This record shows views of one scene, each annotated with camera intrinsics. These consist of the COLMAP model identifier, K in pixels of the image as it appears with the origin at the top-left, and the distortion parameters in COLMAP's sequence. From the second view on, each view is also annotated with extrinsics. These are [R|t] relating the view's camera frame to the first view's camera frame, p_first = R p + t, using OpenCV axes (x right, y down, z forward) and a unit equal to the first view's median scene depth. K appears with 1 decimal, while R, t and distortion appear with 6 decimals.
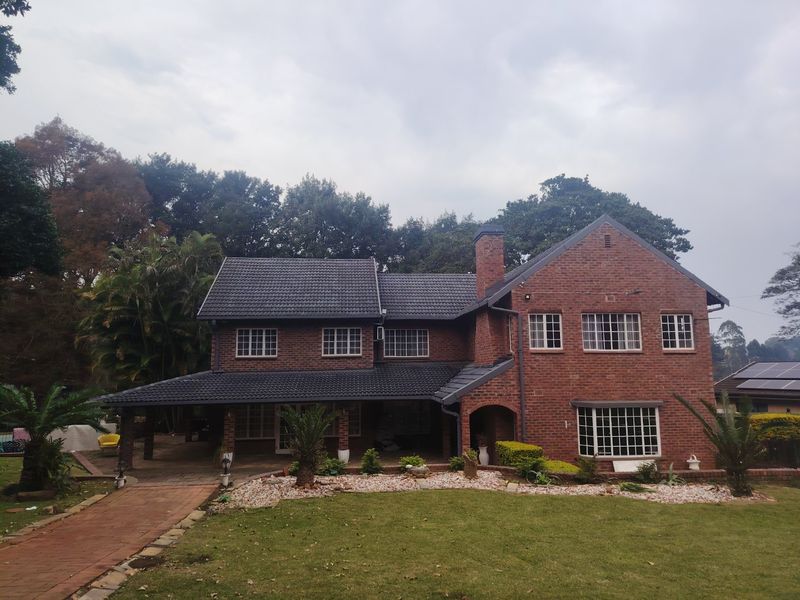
lens RADIAL K [[551.1, 0, 400.0], [0, 551.1, 300.0], [0, 0, 1]] dist [0.024093, -0.001050]
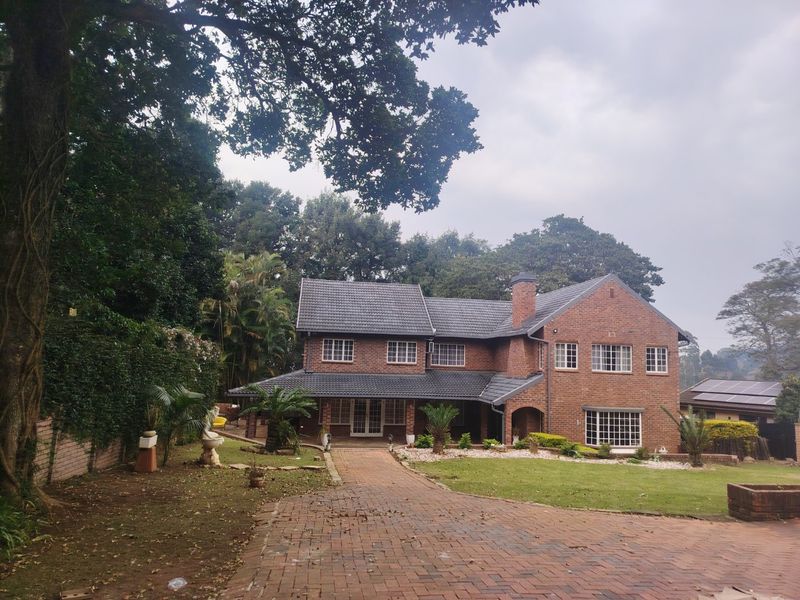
lens RADIAL K [[551.1, 0, 400.0], [0, 551.1, 300.0], [0, 0, 1]] dist [0.024093, -0.001050]
pose [[0.997080, 0.050085, 0.057641, -0.237227], [-0.050762, 0.998657, 0.010344, -0.075538], [-0.057046, -0.013240, 0.998284, -0.364248]]
